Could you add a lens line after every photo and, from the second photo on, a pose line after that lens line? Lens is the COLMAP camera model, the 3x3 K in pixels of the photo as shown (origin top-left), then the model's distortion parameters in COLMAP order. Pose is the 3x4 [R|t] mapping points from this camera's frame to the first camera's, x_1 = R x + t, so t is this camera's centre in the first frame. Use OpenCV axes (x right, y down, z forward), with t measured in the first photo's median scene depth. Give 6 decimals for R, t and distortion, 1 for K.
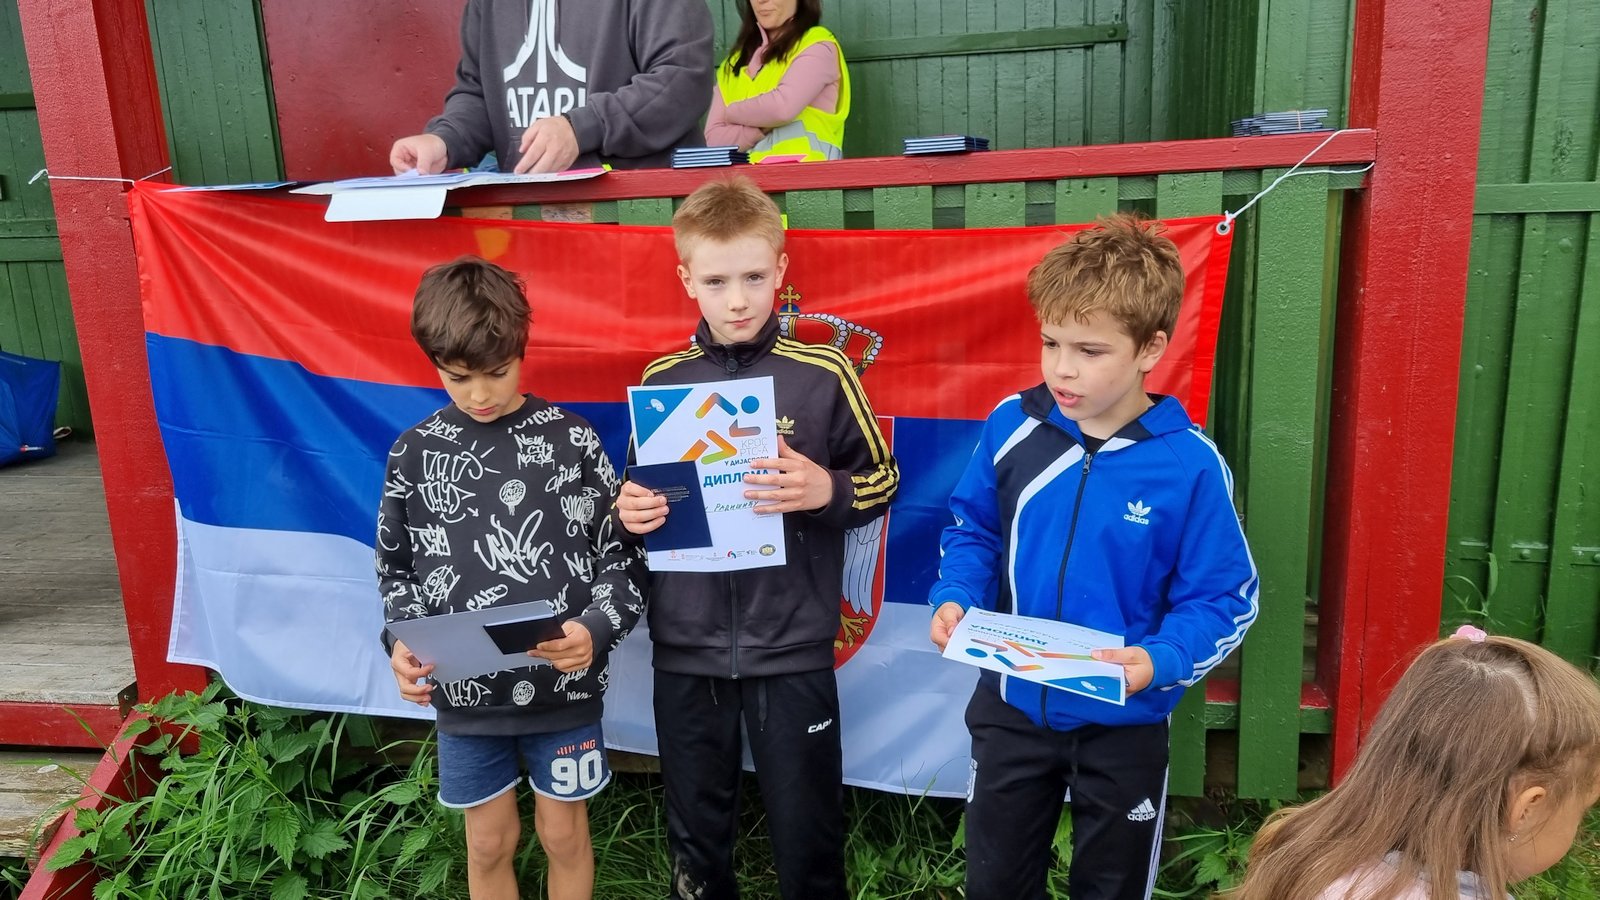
lens RADIAL K [[1208.2, 0, 789.9], [0, 1208.2, 455.2], [0, 0, 1]] dist [0.057232, -0.037854]
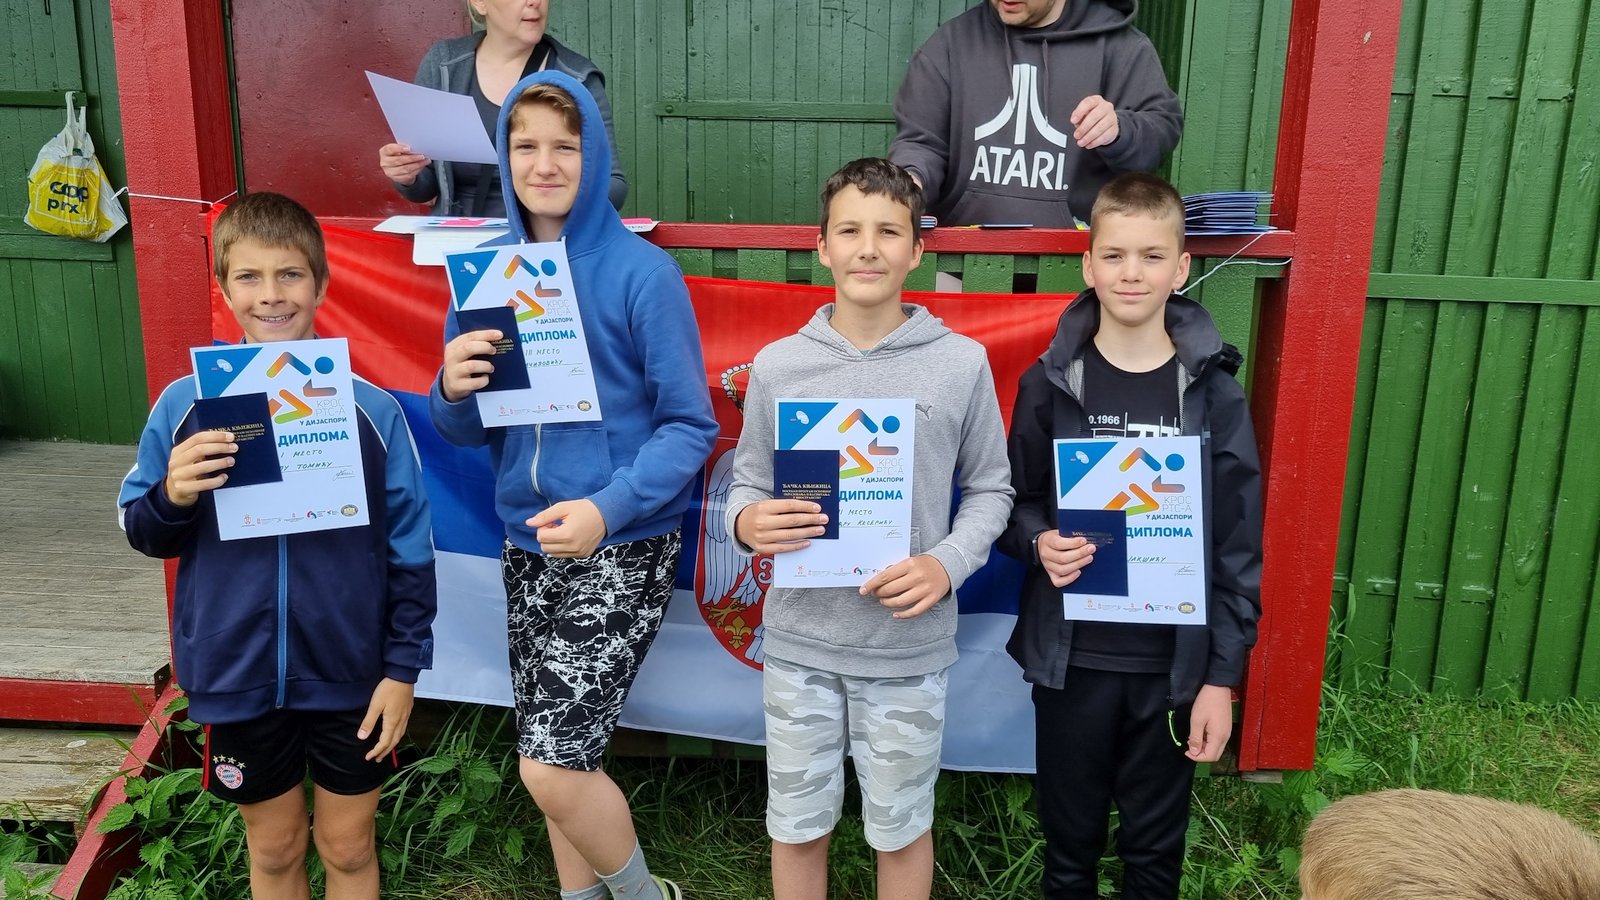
lens RADIAL K [[1208.2, 0, 792.7], [0, 1208.2, 467.7], [0, 0, 1]] dist [0.057232, -0.037854]
pose [[0.993077, 0.040088, 0.110417, -0.127224], [-0.038213, 0.999088, -0.019041, 0.014069], [-0.111079, 0.014690, 0.993703, -0.141827]]
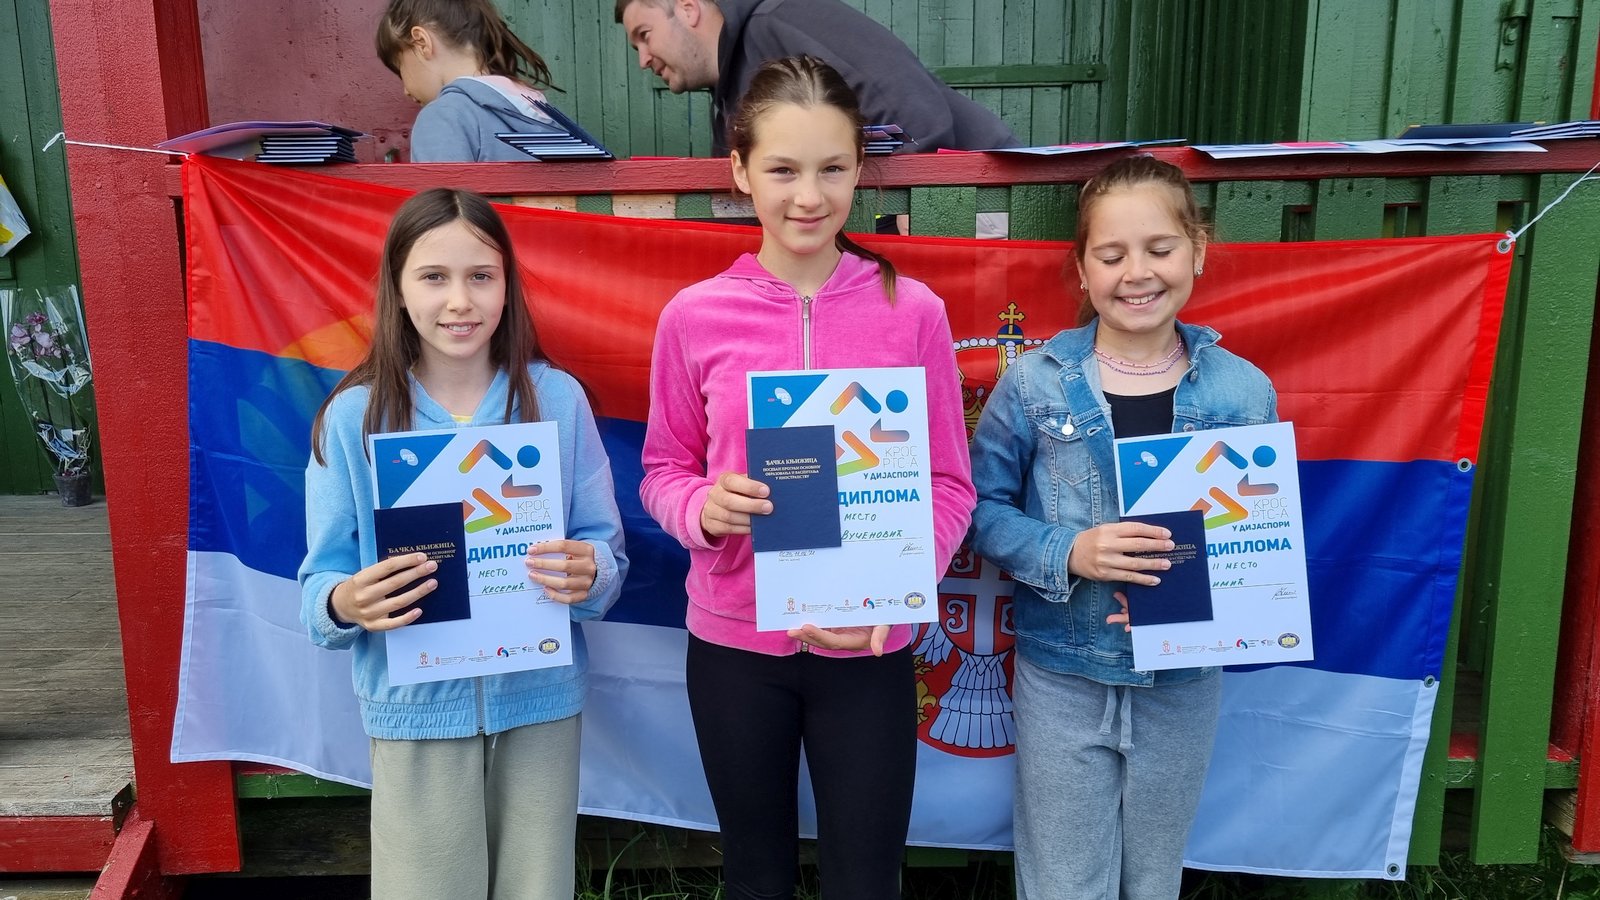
lens RADIAL K [[1208.2, 0, 764.3], [0, 1208.2, 450.8], [0, 0, 1]] dist [0.057232, -0.037854]
pose [[0.986646, 0.001320, 0.162874, -0.284616], [0.007139, 0.998656, -0.051335, 0.015246], [-0.162723, 0.051812, 0.985311, 0.156584]]
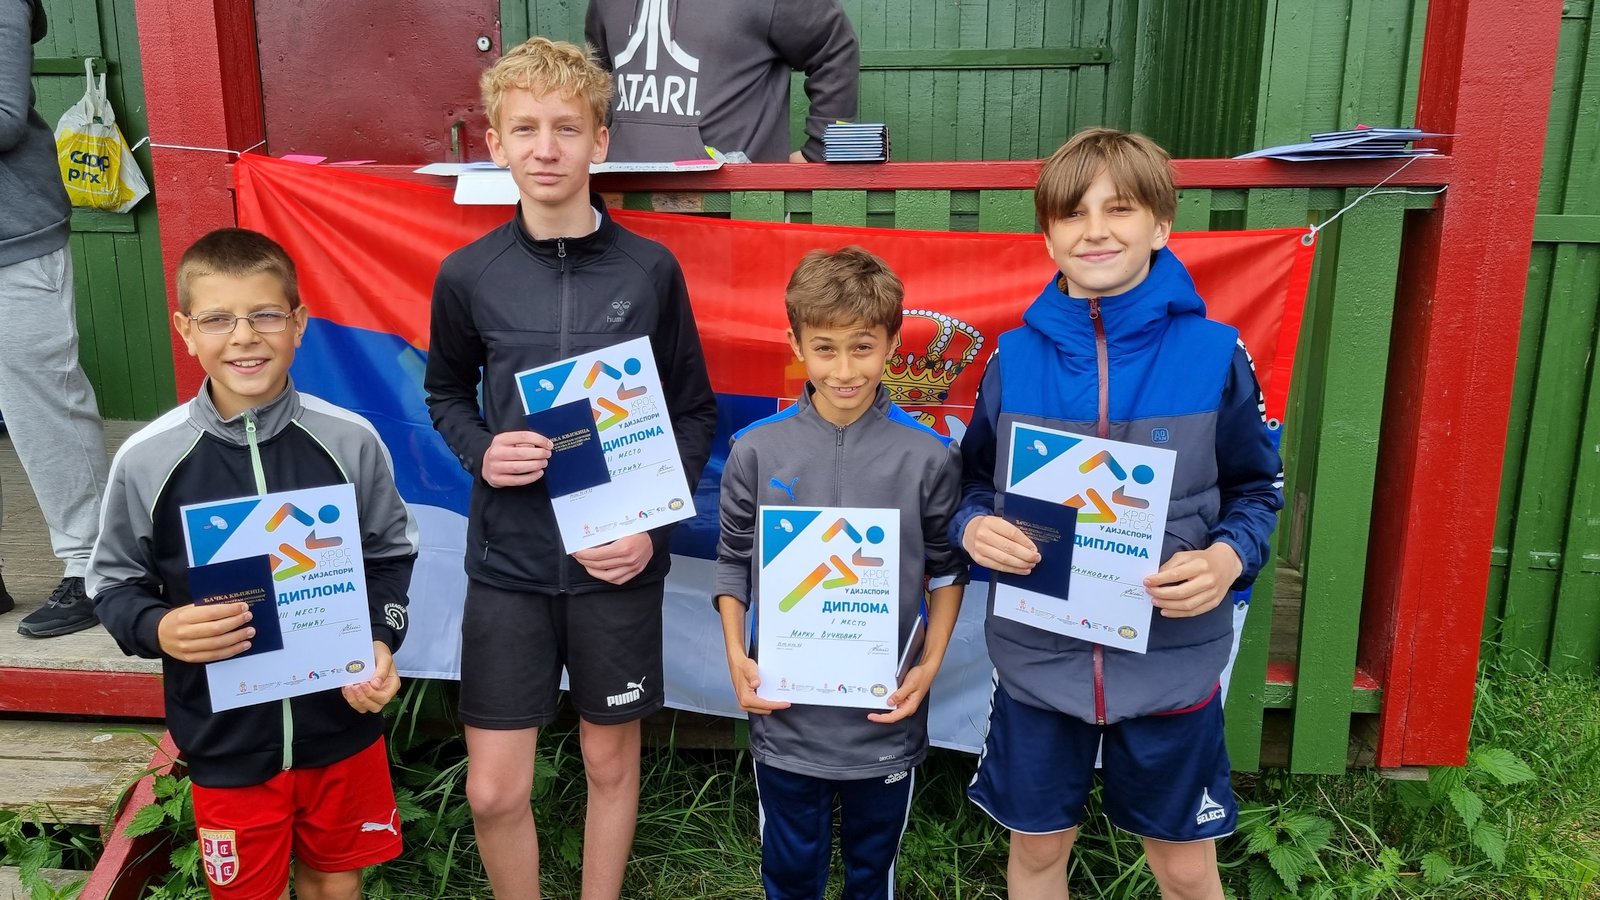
lens RADIAL K [[1208.2, 0, 761.4], [0, 1208.2, 437.5], [0, 0, 1]] dist [0.057232, -0.037854]
pose [[0.996719, 0.028202, 0.075871, -0.171747], [-0.026805, 0.999453, -0.019379, 0.019139], [-0.076376, 0.017281, 0.996929, -0.034614]]
